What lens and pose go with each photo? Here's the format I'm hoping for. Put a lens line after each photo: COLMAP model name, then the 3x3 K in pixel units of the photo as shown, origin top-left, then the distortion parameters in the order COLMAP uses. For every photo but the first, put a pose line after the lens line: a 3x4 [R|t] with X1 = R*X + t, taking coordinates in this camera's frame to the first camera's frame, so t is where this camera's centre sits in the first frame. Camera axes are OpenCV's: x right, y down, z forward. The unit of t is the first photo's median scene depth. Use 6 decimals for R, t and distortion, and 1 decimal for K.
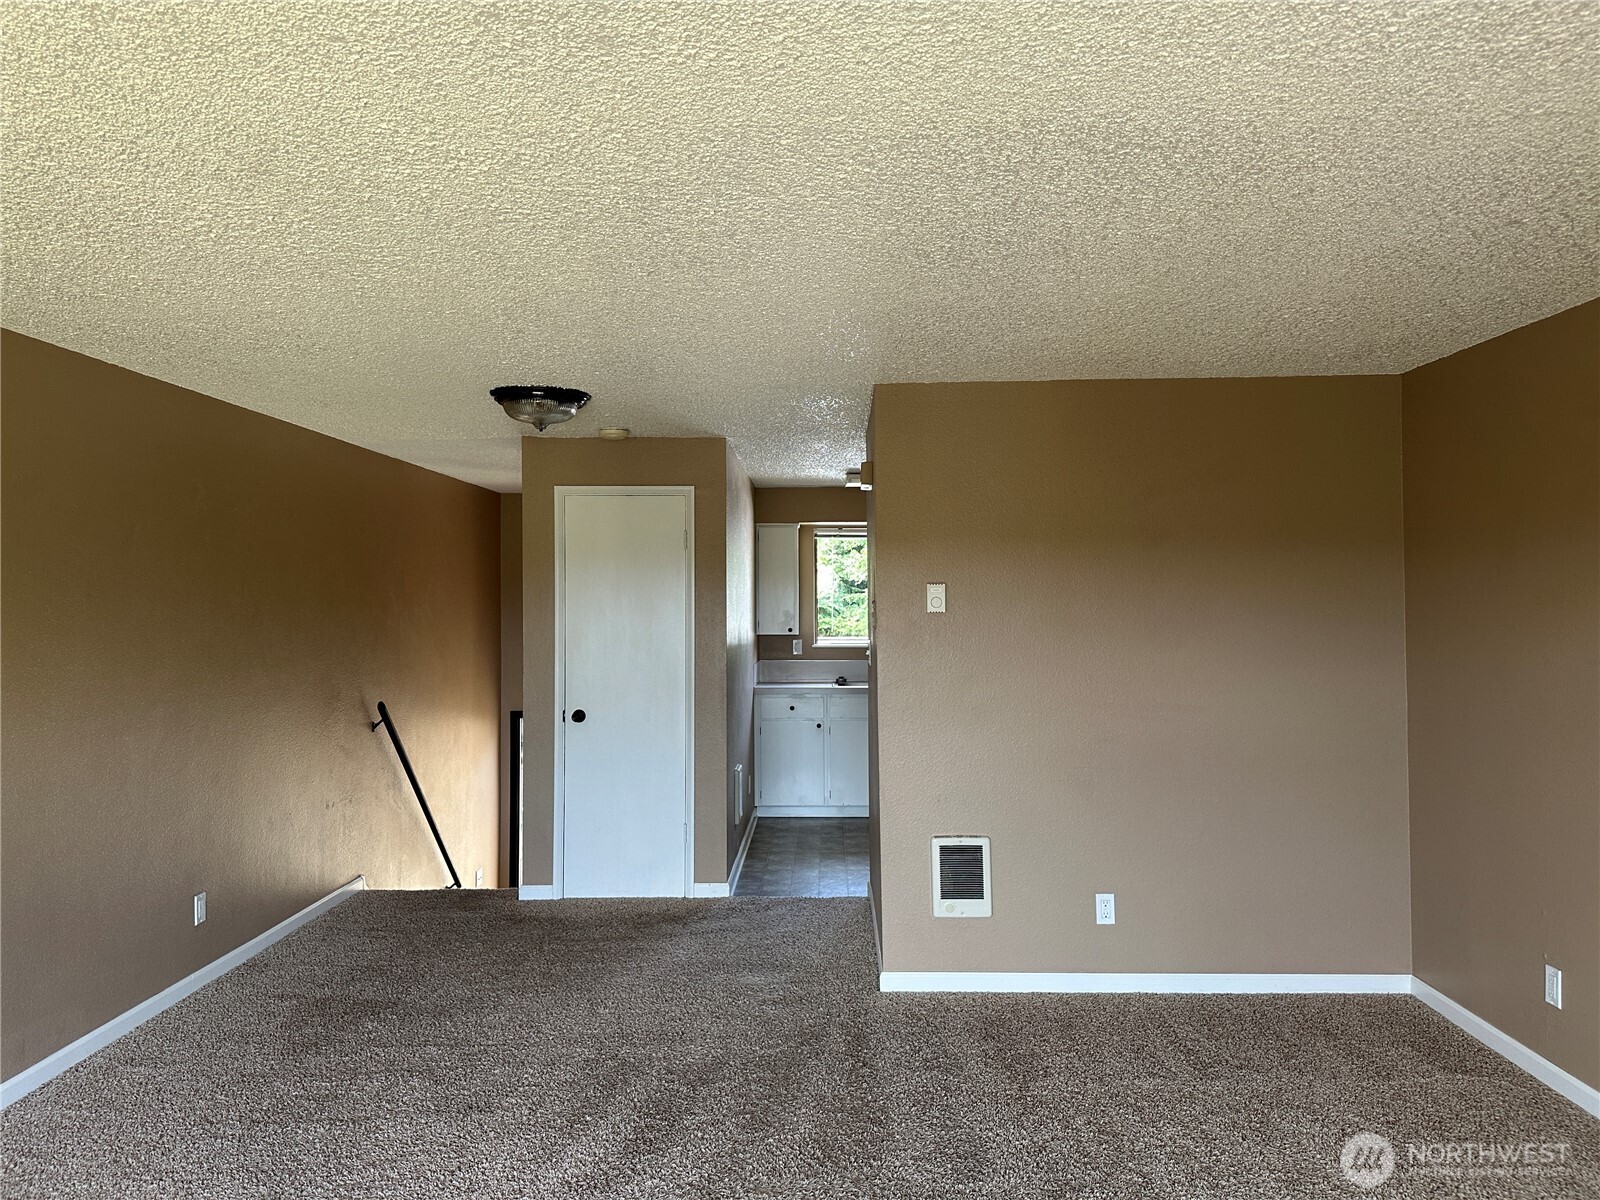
lens RADIAL K [[1116.5, 0, 800.8], [0, 1116.5, 600.7], [0, 0, 1]] dist [0.051347, -0.062628]
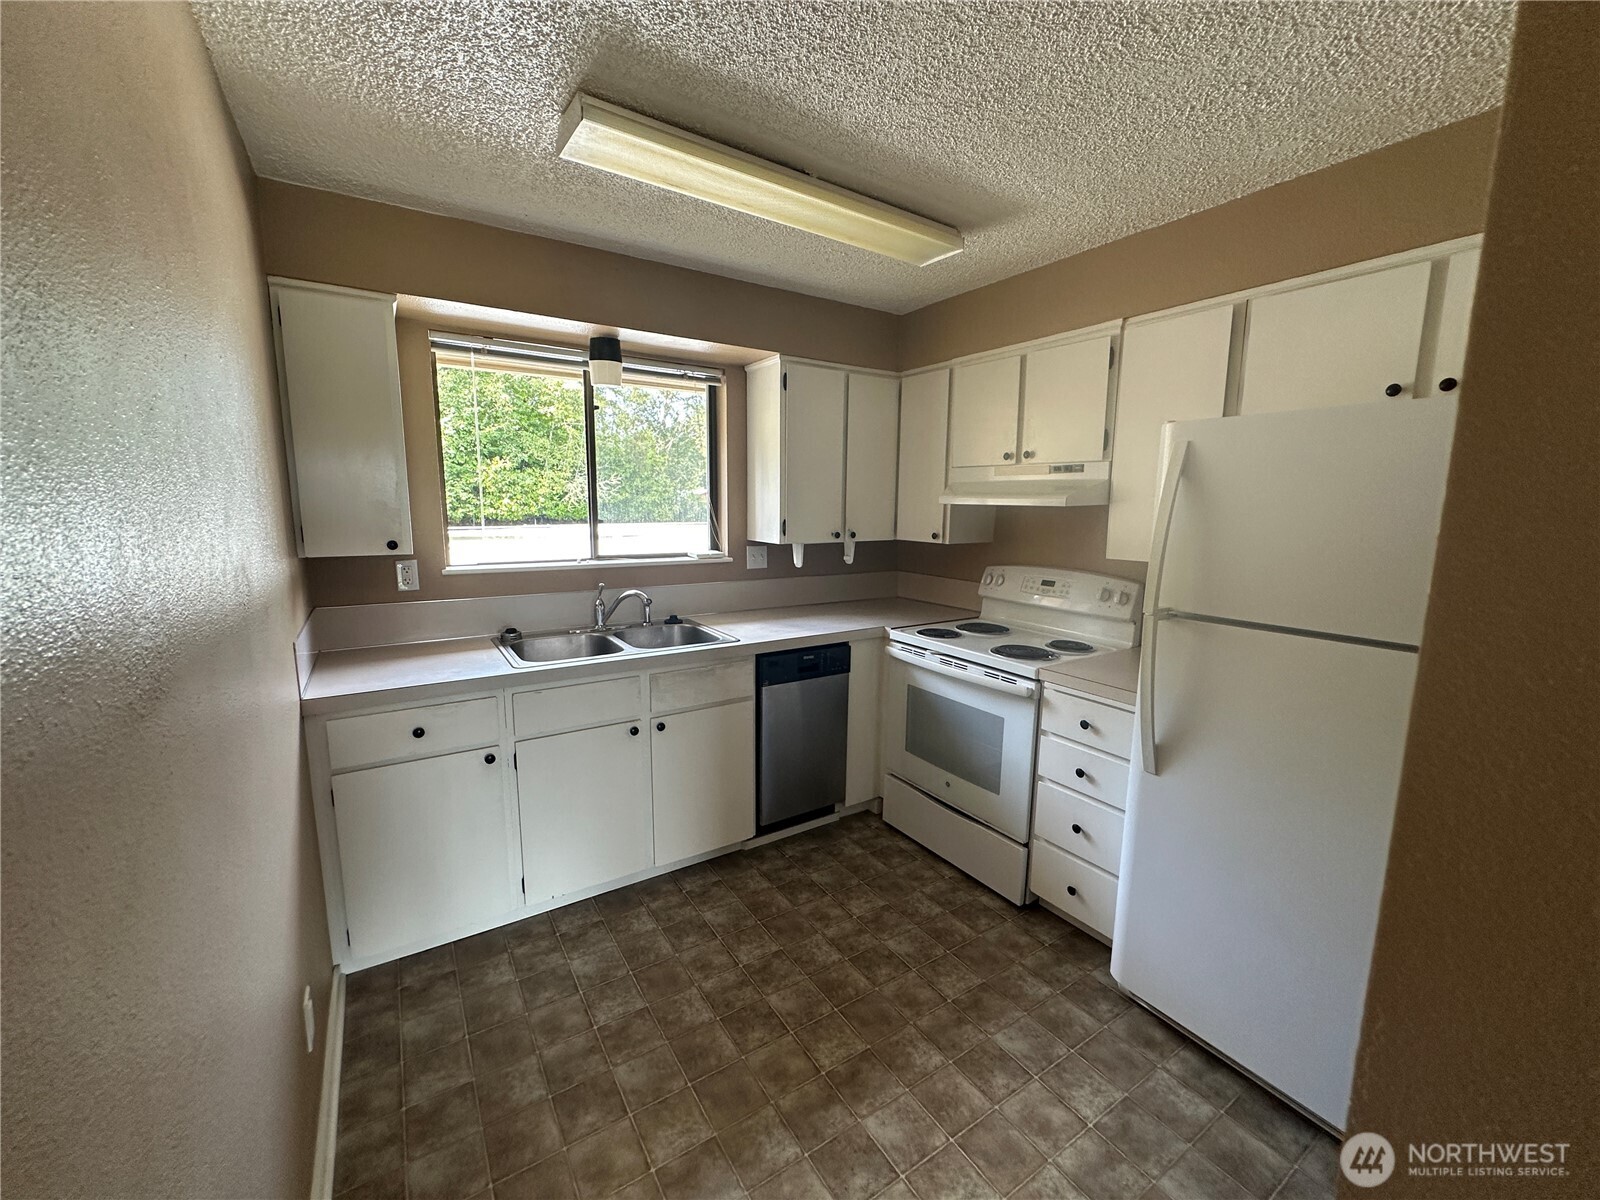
lens RADIAL K [[641.2, 0, 799.0], [0, 641.2, 598.2], [0, 0, 1]] dist [-0.004280, 0.001806]
pose [[0.817682, -0.074508, 0.570829, -0.023782], [-0.014987, 0.988498, 0.150492, 0.006732], [-0.575476, -0.131610, 0.807160, 0.700998]]
